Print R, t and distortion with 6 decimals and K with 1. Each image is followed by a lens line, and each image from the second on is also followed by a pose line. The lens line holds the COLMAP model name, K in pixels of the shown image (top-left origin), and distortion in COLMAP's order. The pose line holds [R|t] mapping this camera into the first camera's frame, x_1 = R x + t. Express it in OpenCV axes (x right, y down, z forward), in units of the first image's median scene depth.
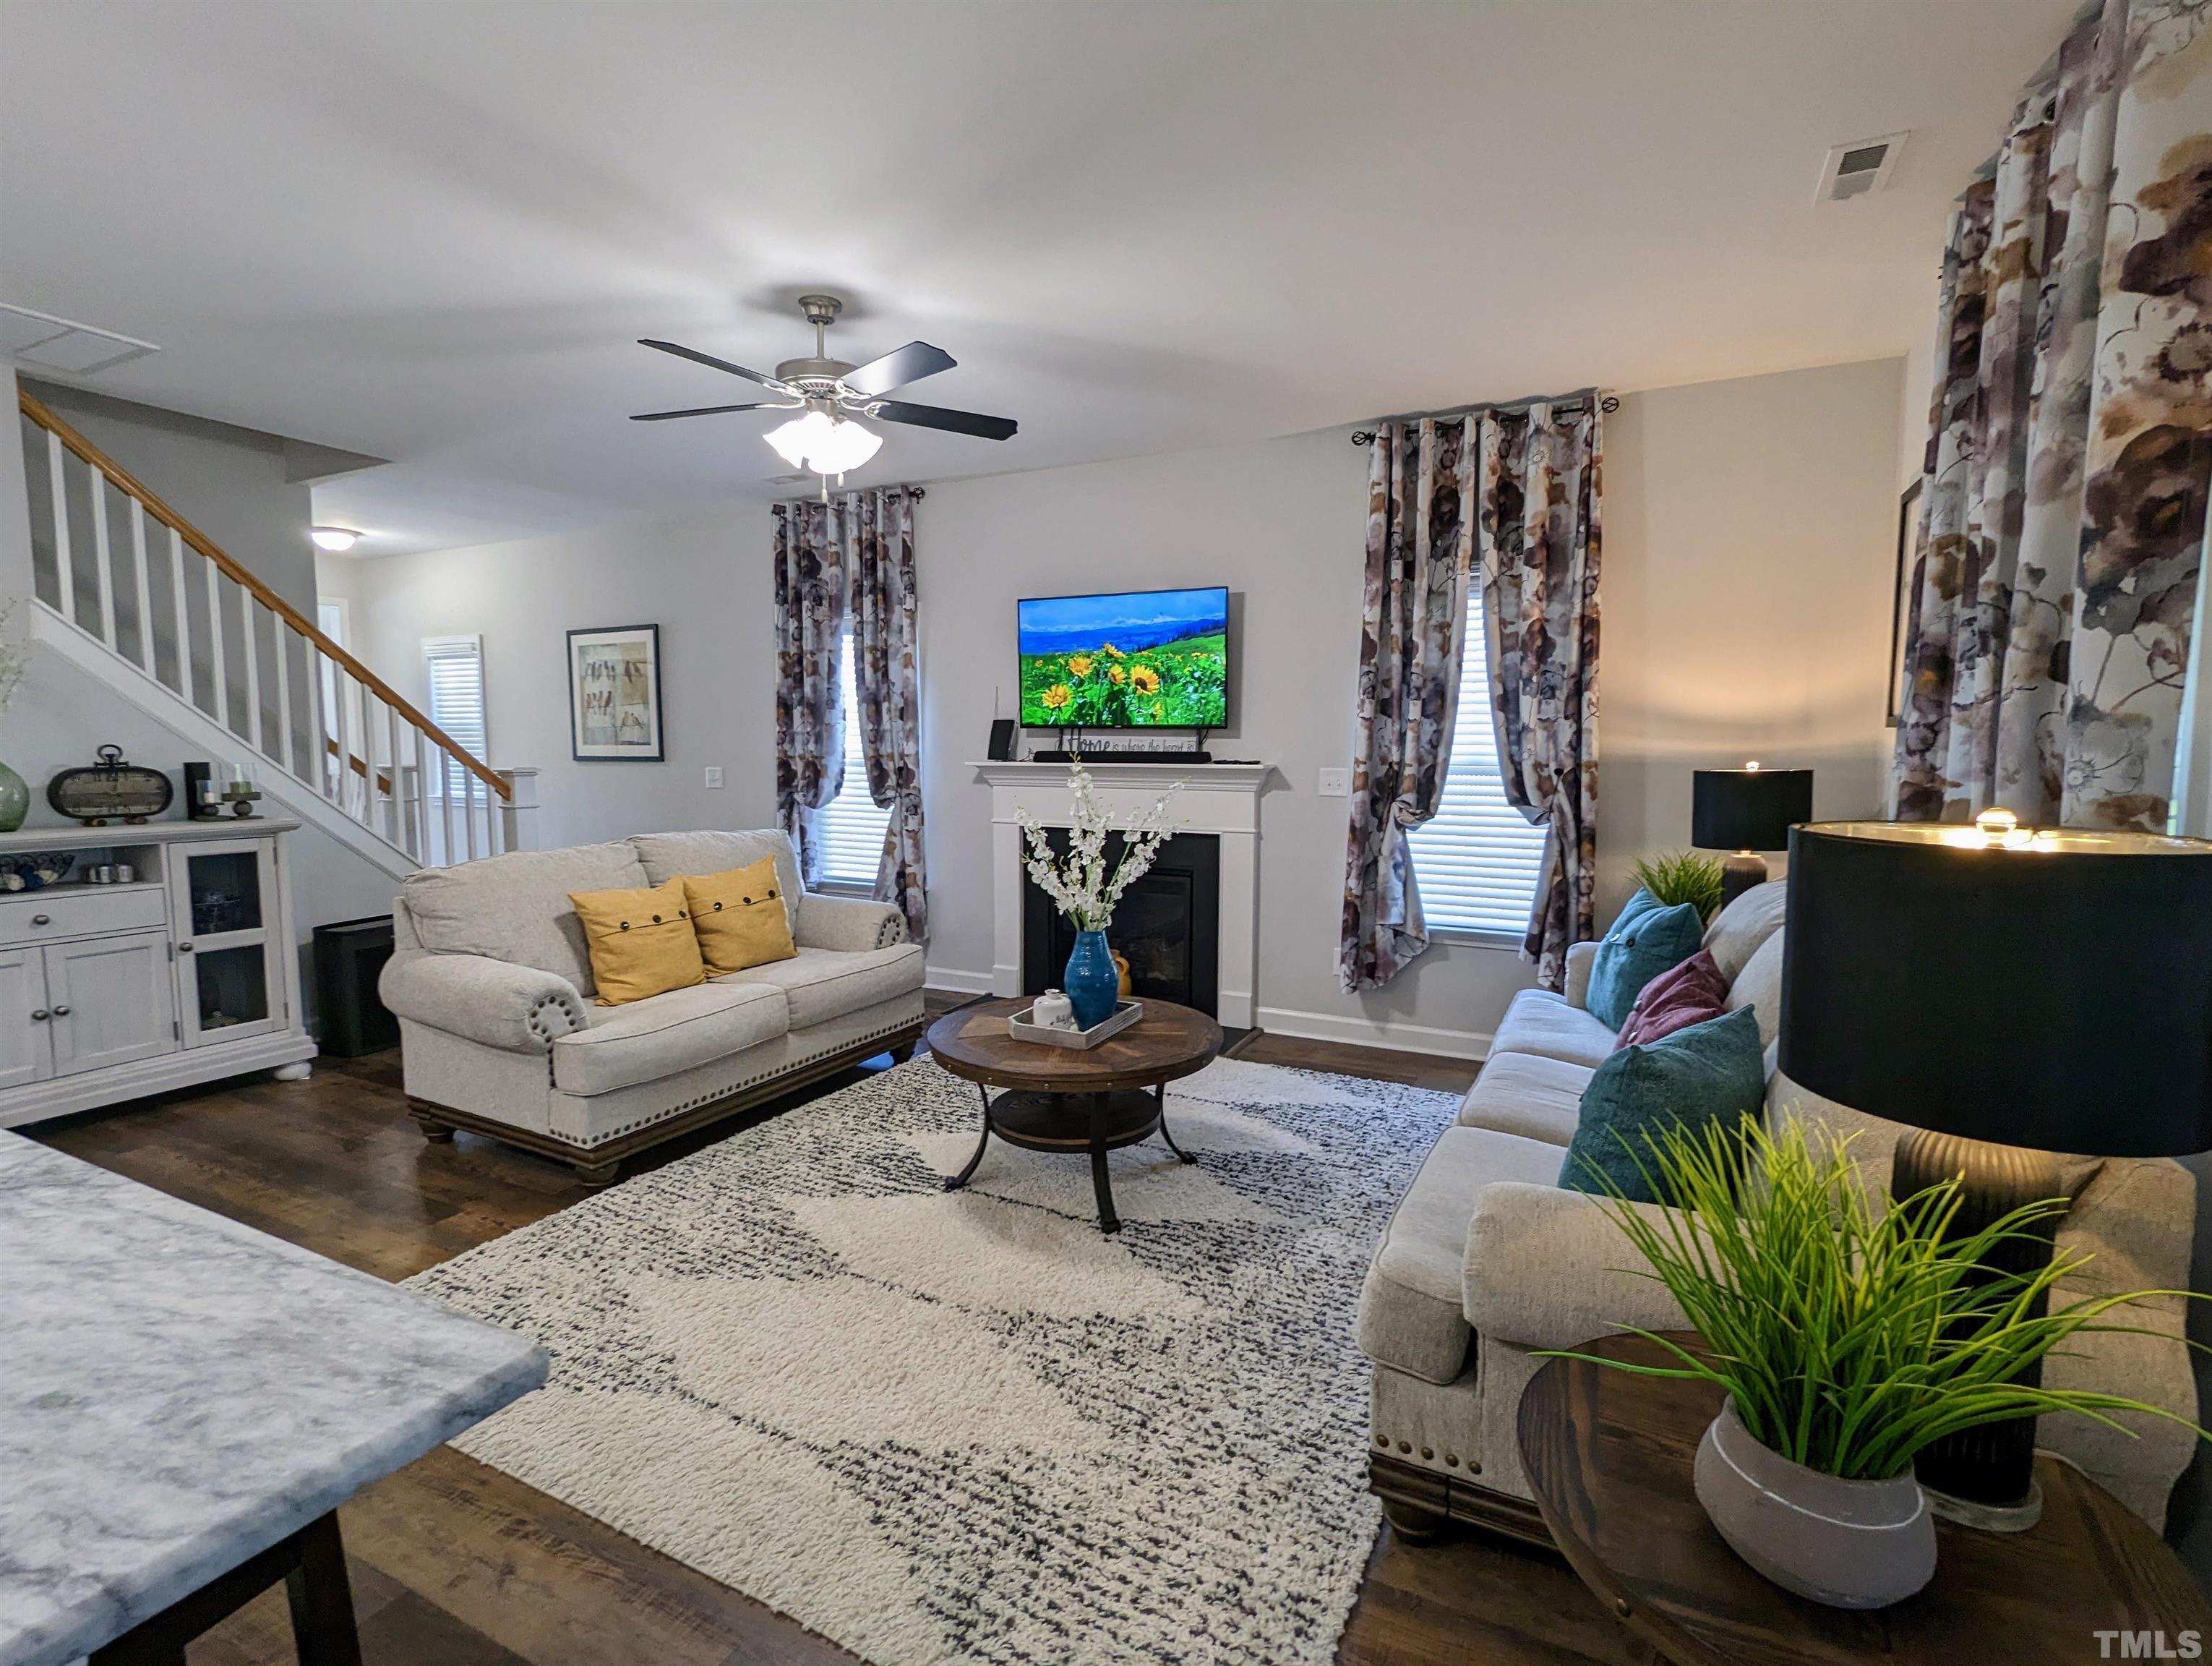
lens RADIAL K [[1059.5, 0, 1100.4], [0, 1059.5, 836.7], [0, 0, 1]] dist [-0.001889, 0.001696]
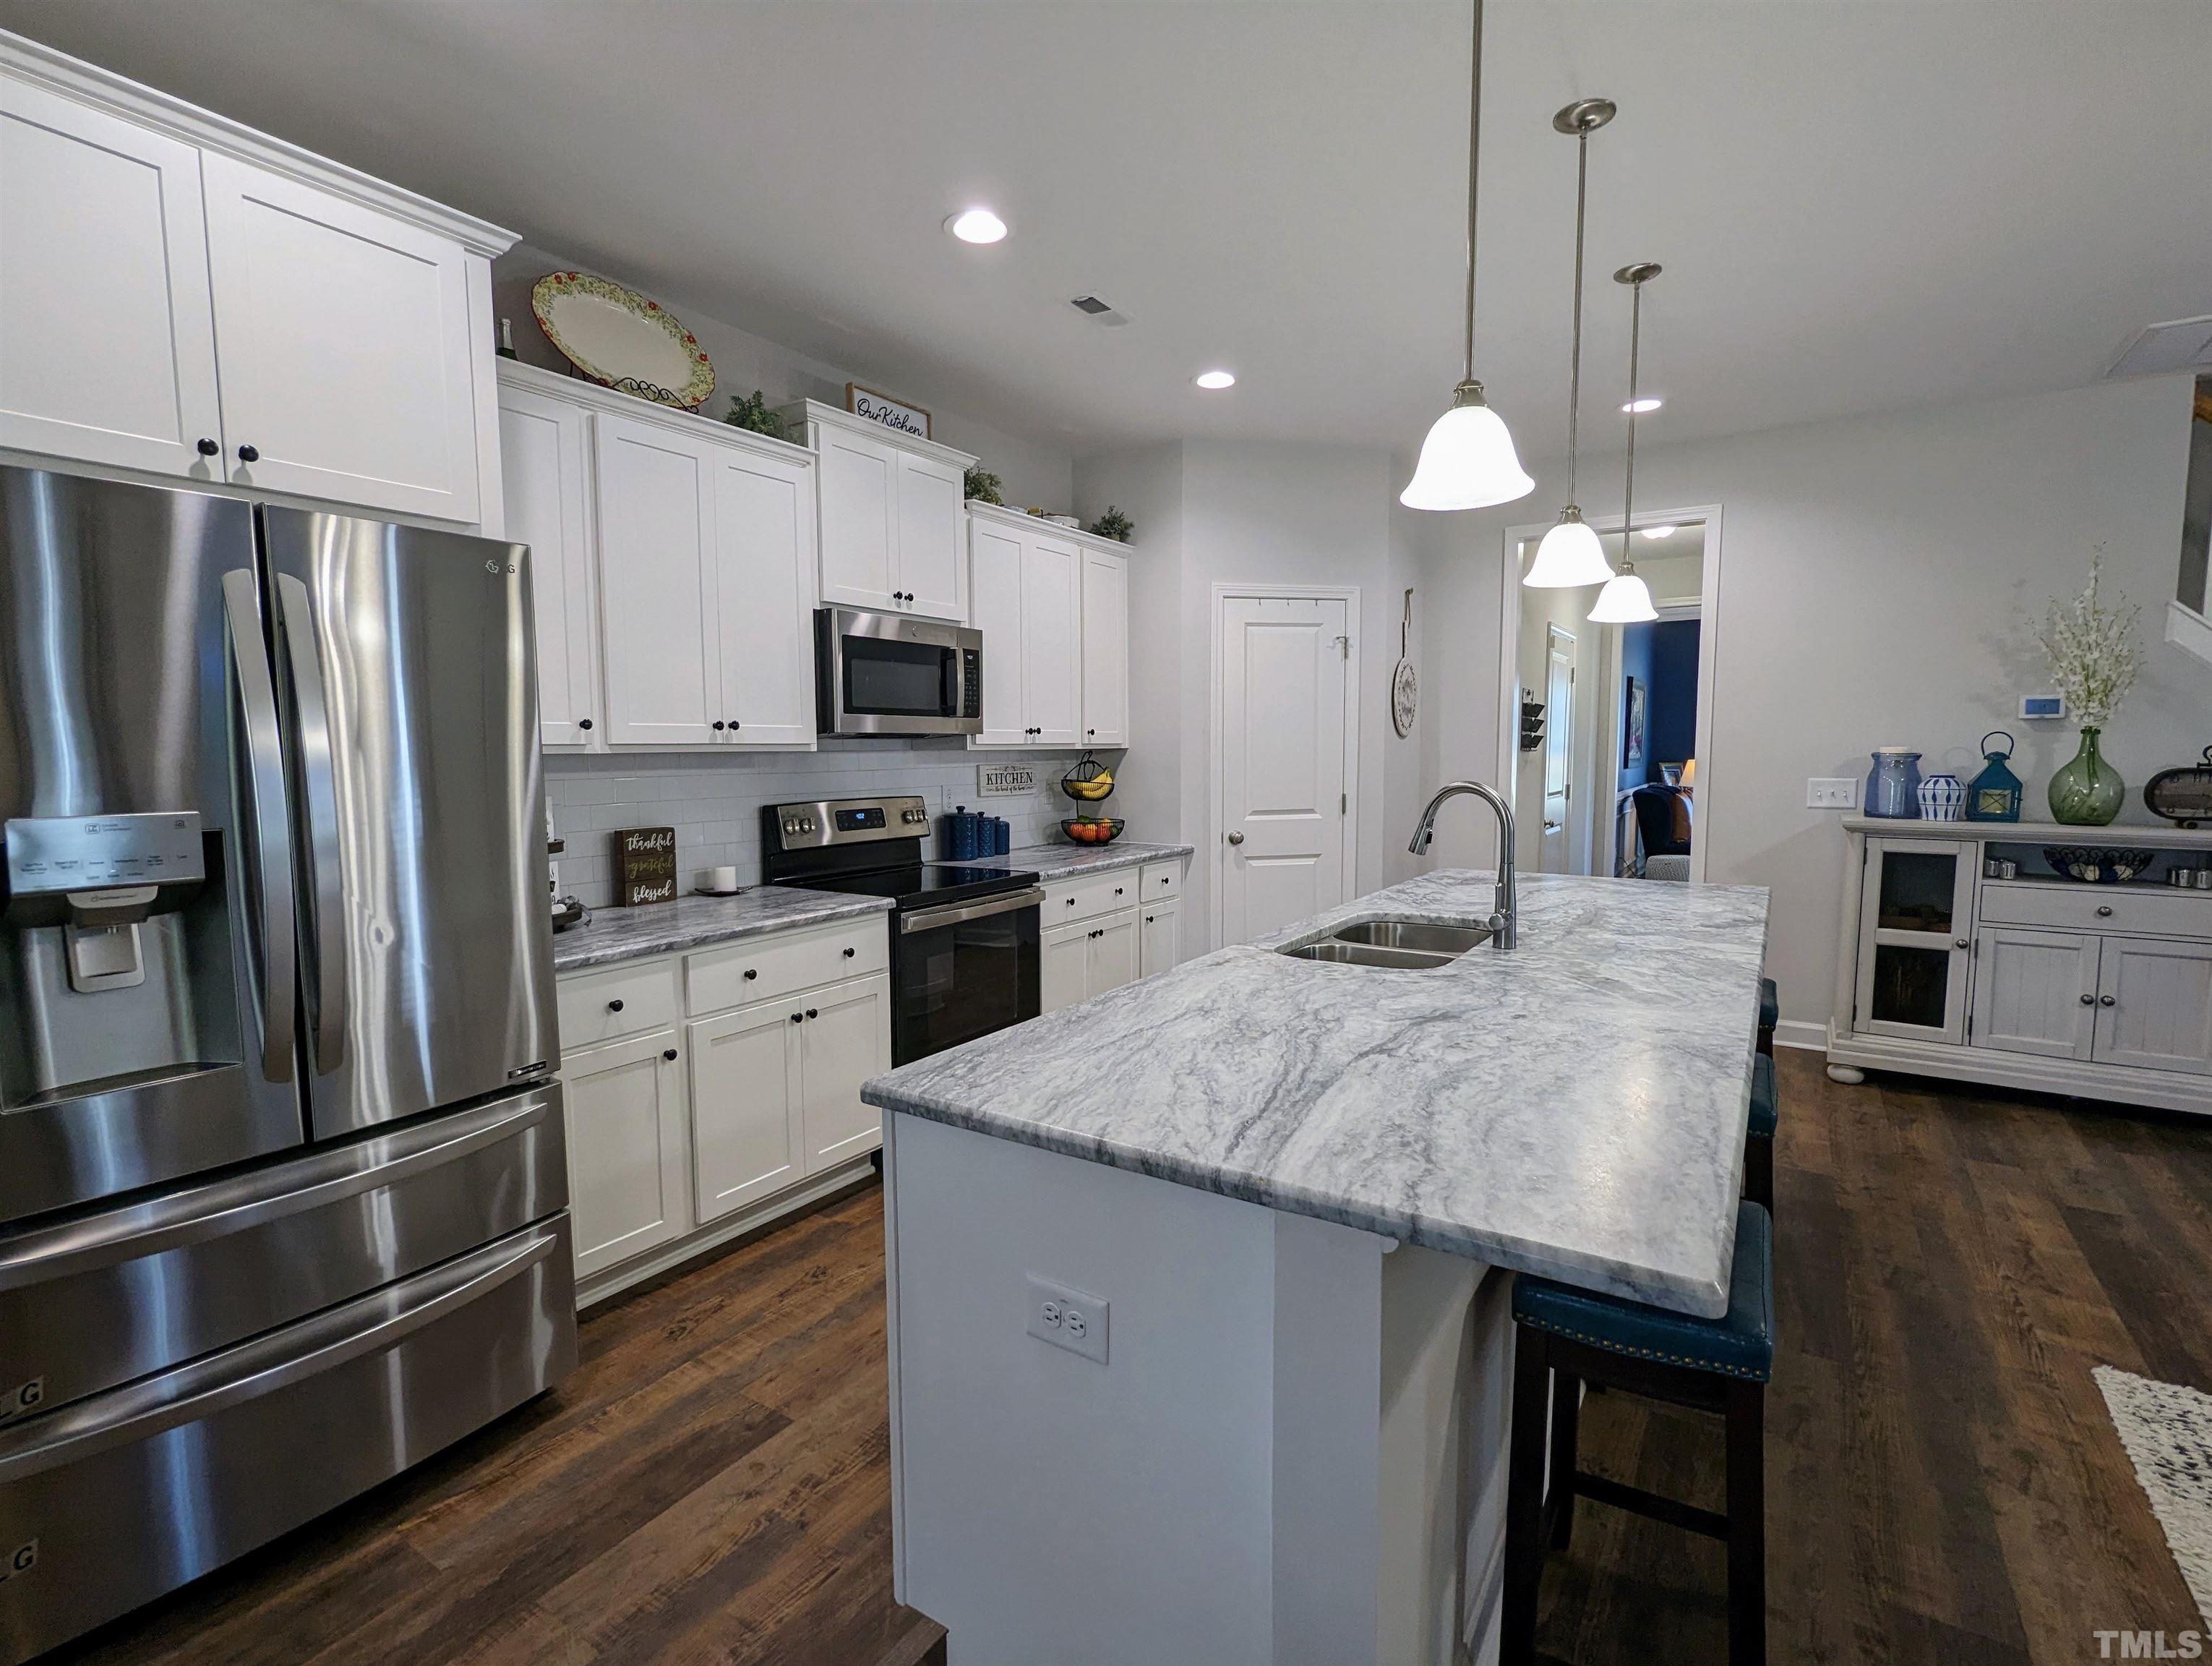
lens RADIAL K [[1059.5, 0, 1098.2], [0, 1059.5, 831.2], [0, 0, 1]] dist [-0.001889, 0.001696]
pose [[-0.088861, 0.086470, -0.992284, 0.126475], [-0.091232, 0.991330, 0.094557, -0.008608], [0.991857, 0.098930, -0.080202, 0.082844]]
